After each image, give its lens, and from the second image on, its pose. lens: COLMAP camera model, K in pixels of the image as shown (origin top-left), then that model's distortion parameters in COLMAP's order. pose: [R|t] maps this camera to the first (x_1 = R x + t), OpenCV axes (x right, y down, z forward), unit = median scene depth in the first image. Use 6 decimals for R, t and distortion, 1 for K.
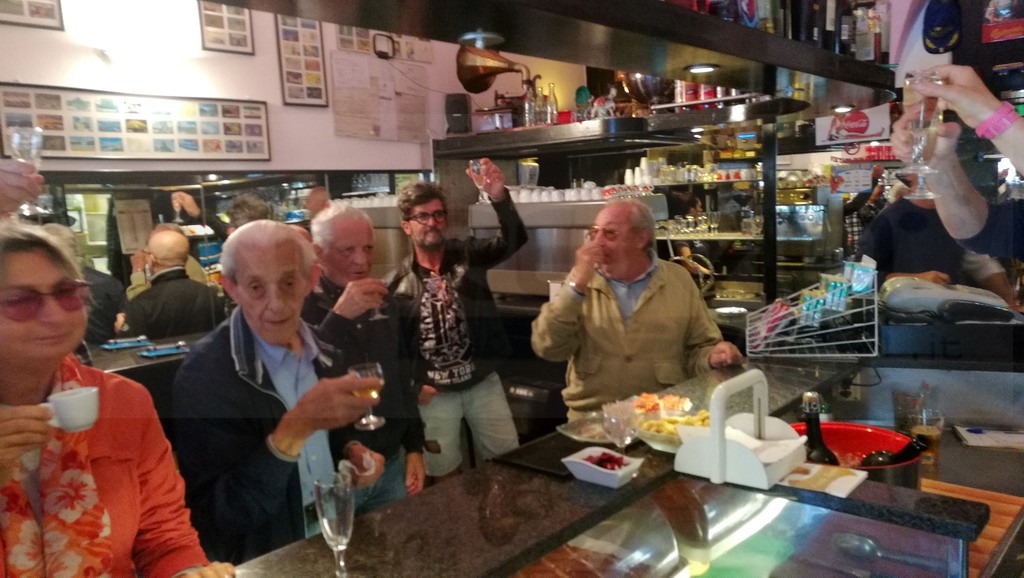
lens RADIAL K [[822.8, 0, 512.0], [0, 822.8, 289.0], [0, 0, 1]] dist [-0.003002, 0.041466]
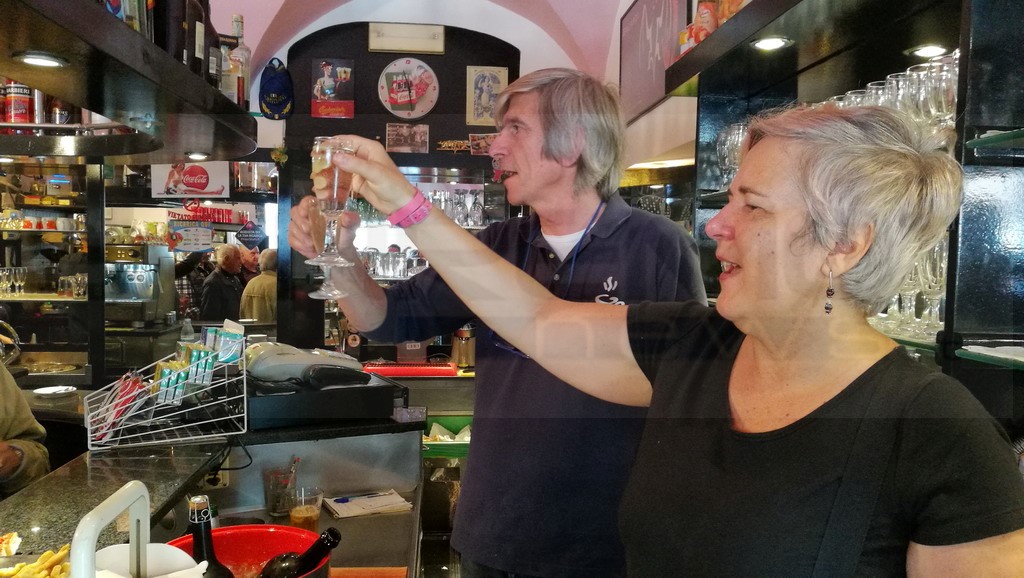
lens RADIAL K [[822.8, 0, 512.0], [0, 822.8, 289.0], [0, 0, 1]] dist [-0.003002, 0.041466]
pose [[0.699646, 0.018695, 0.714245, 0.003478], [0.035757, 0.997489, -0.061134, -0.005869], [-0.713595, 0.068311, 0.697220, 0.104664]]
